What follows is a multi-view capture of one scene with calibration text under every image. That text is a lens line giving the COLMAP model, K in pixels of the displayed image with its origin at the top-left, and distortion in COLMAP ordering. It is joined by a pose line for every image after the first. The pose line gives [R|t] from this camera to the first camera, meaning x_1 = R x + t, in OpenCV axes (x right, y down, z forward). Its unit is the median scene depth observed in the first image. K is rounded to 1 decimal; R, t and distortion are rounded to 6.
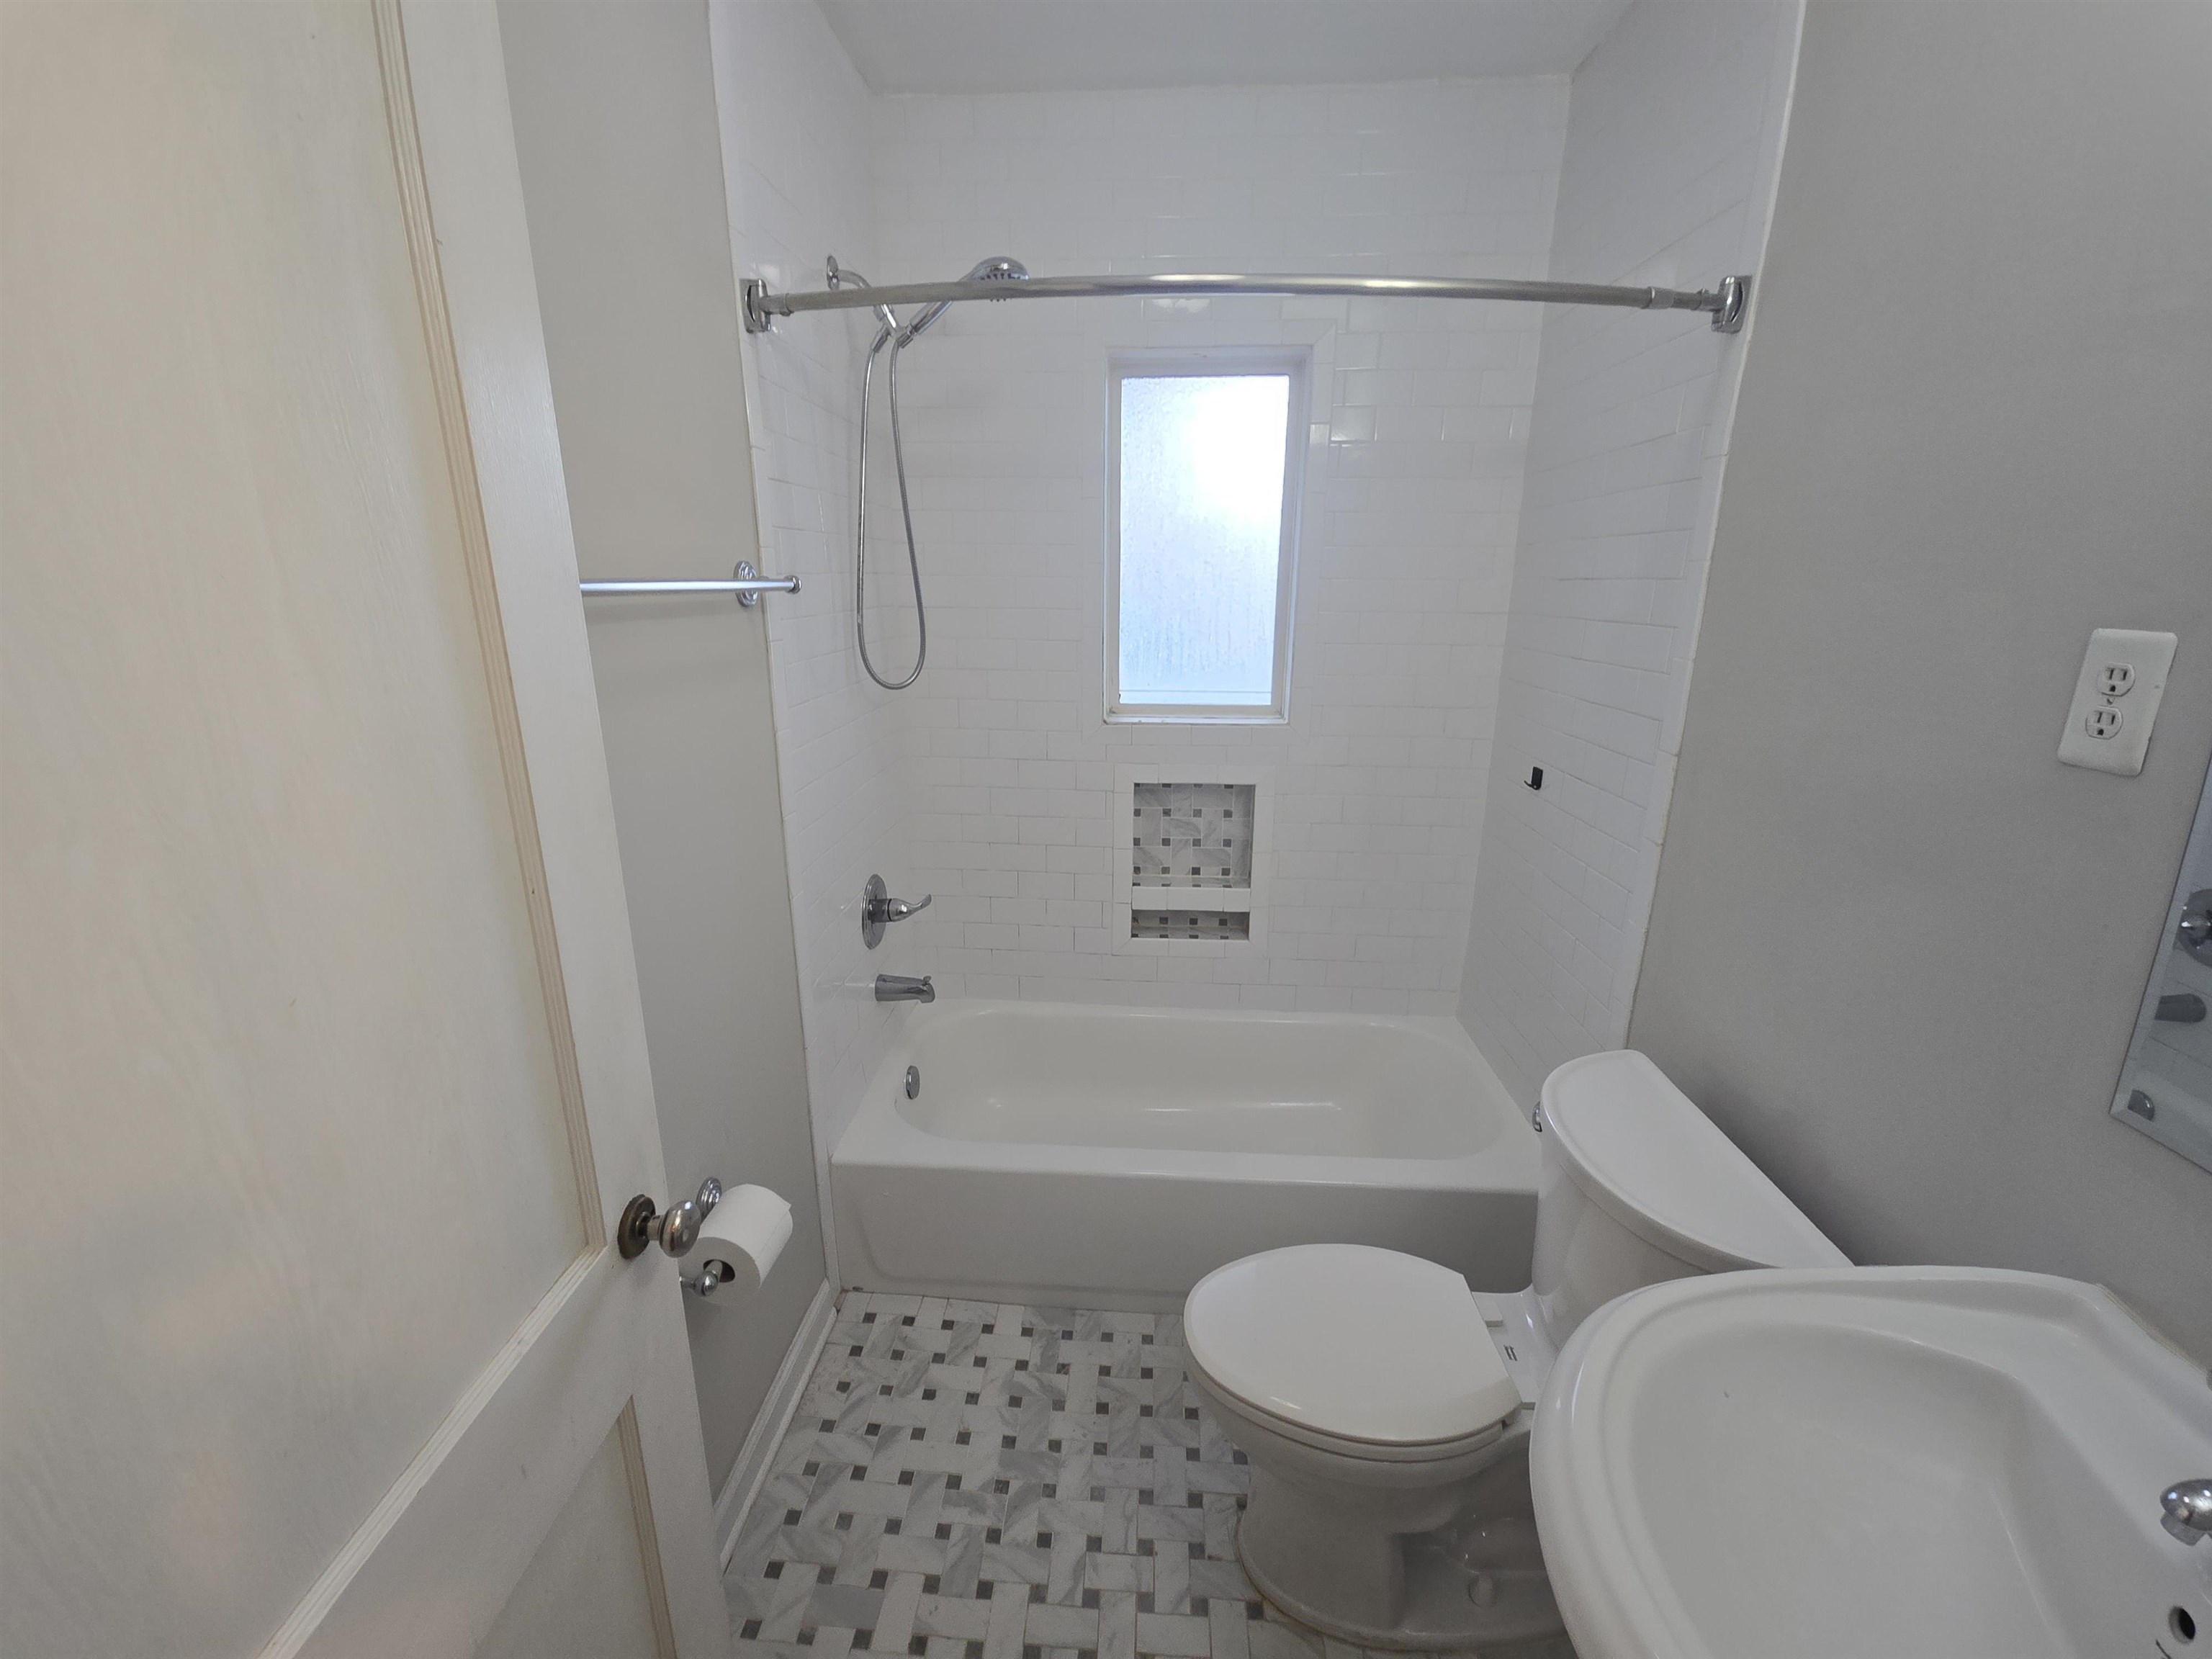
lens RADIAL K [[909.9, 0, 1106.0], [0, 909.9, 829.5], [0, 0, 1]] dist [0.009912, -0.005380]
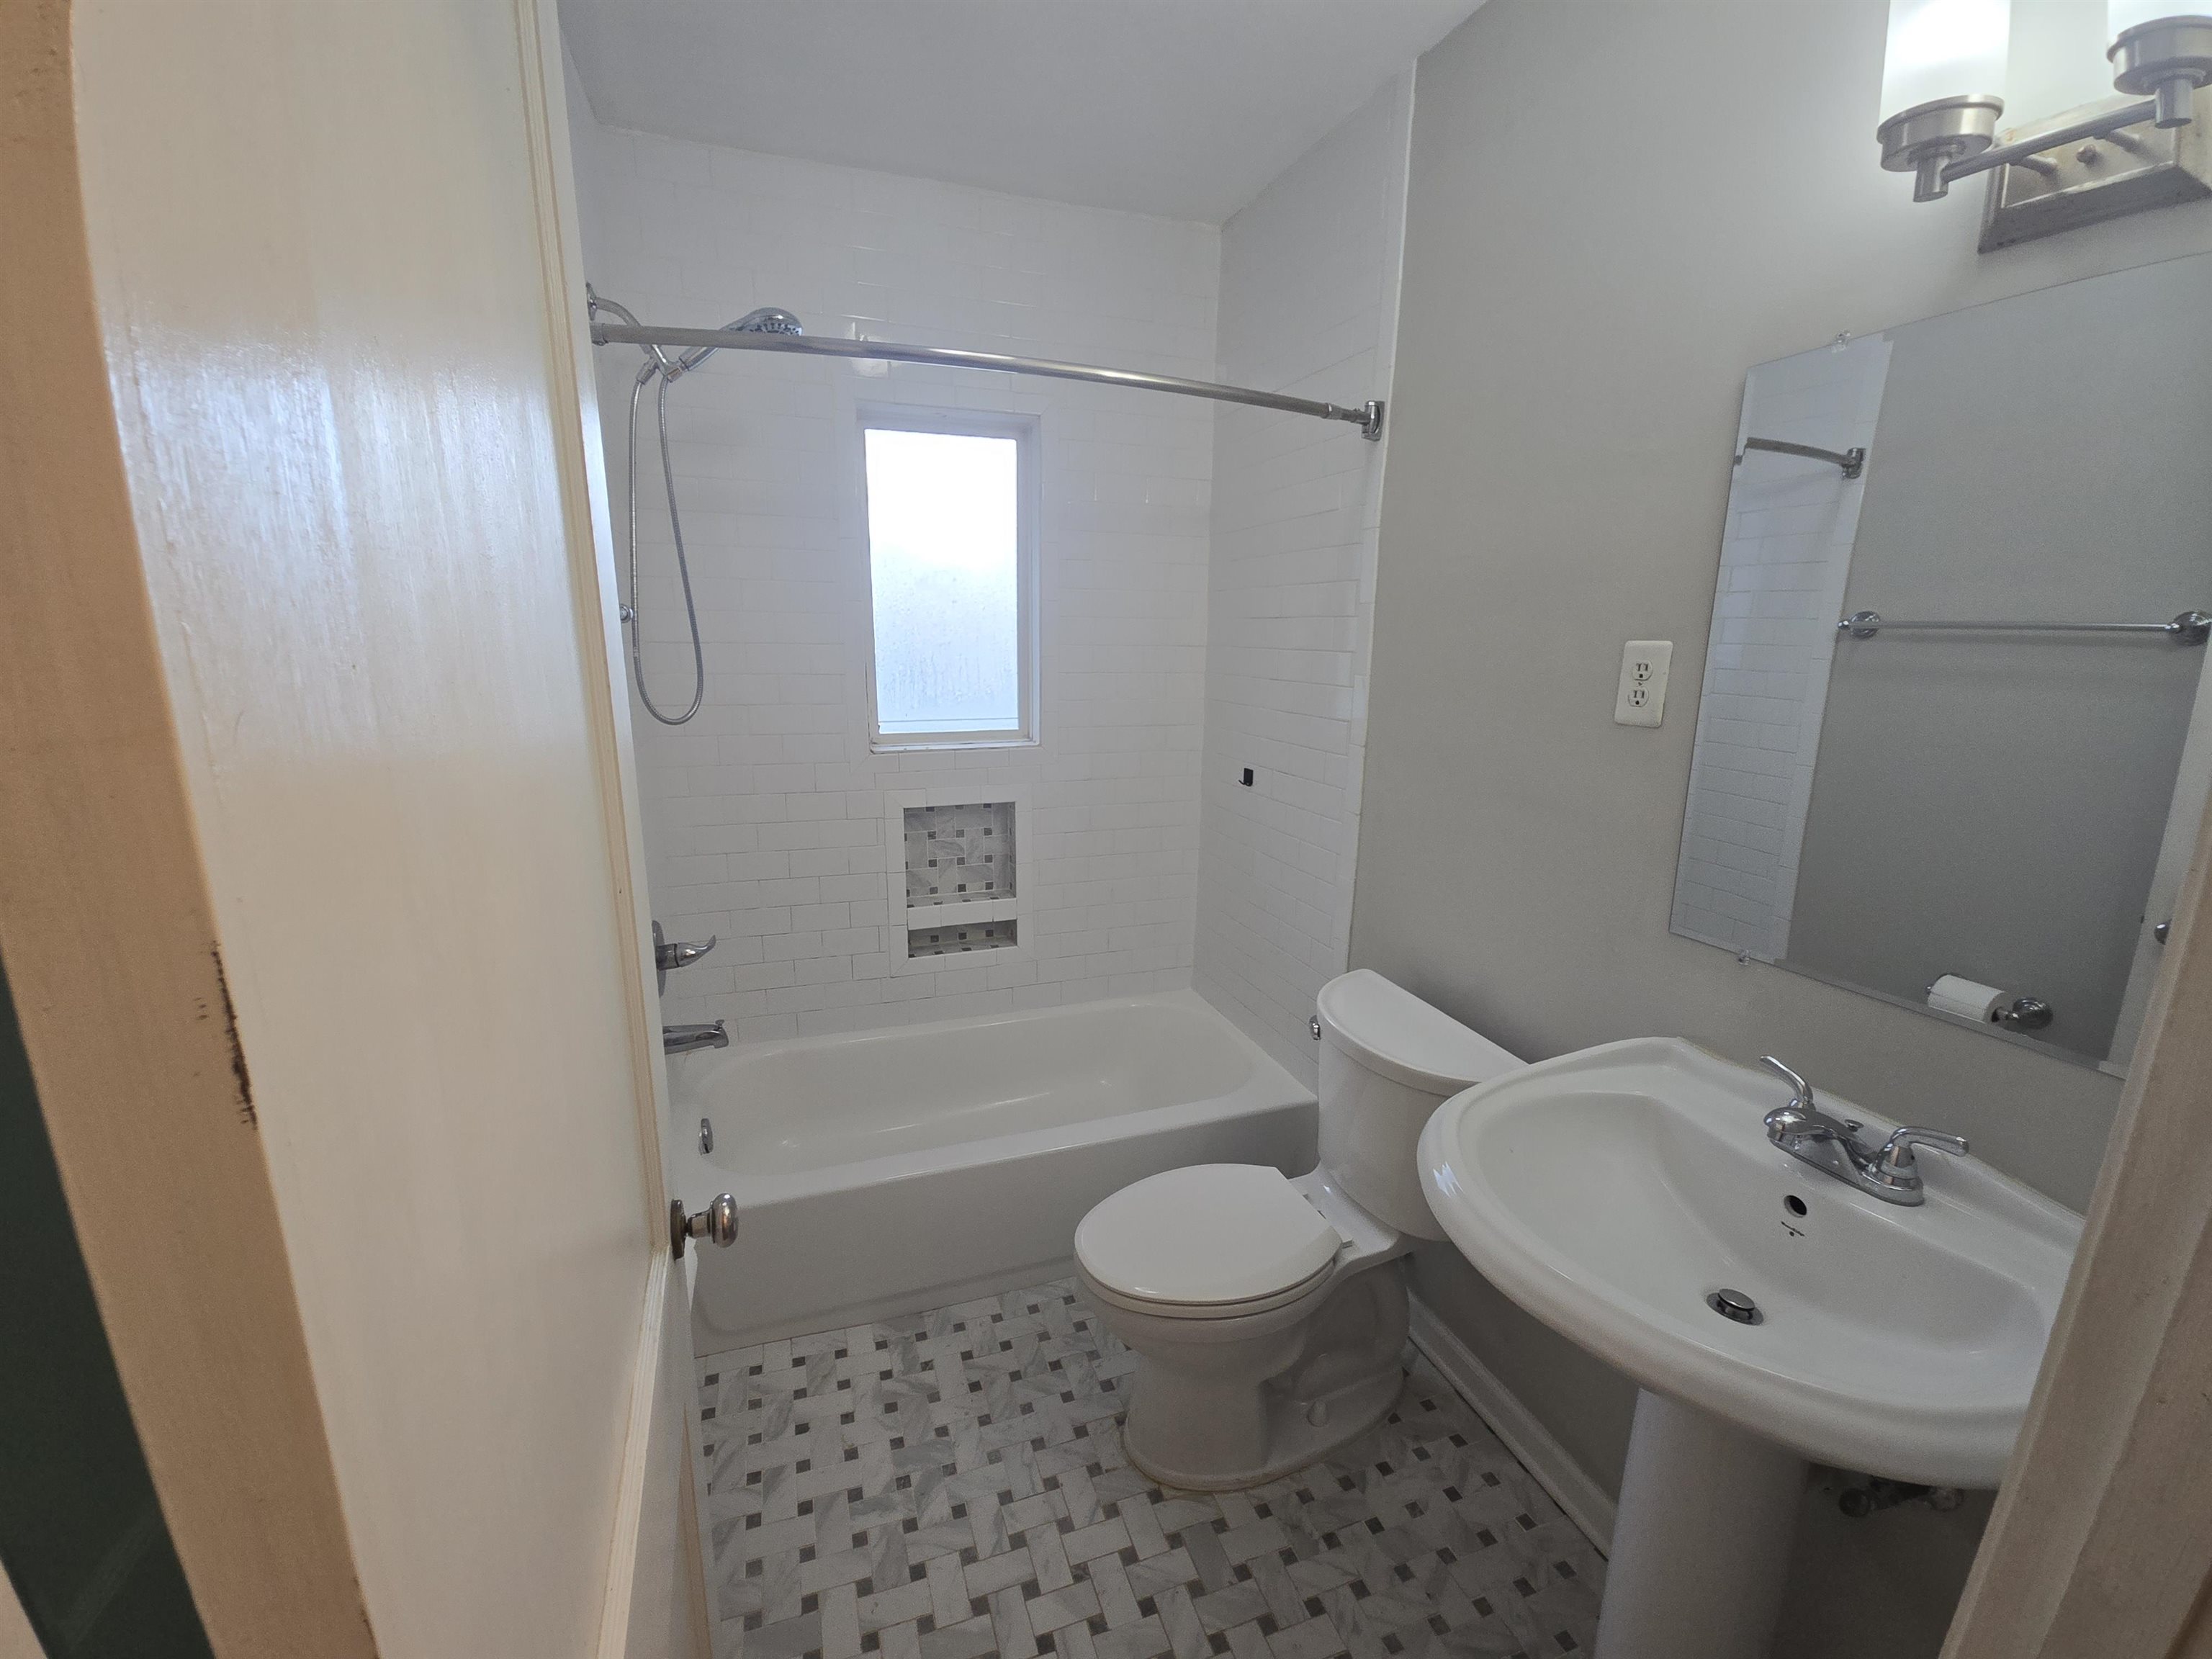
lens RADIAL K [[908.4, 0, 1099.1], [0, 908.4, 834.4], [0, 0, 1]] dist [0.012450, -0.008271]
pose [[0.921809, -0.083409, 0.378564, -0.198788], [0.099473, 0.994774, -0.023039, 0.031295], [-0.374664, 0.058894, 0.925288, -0.065273]]
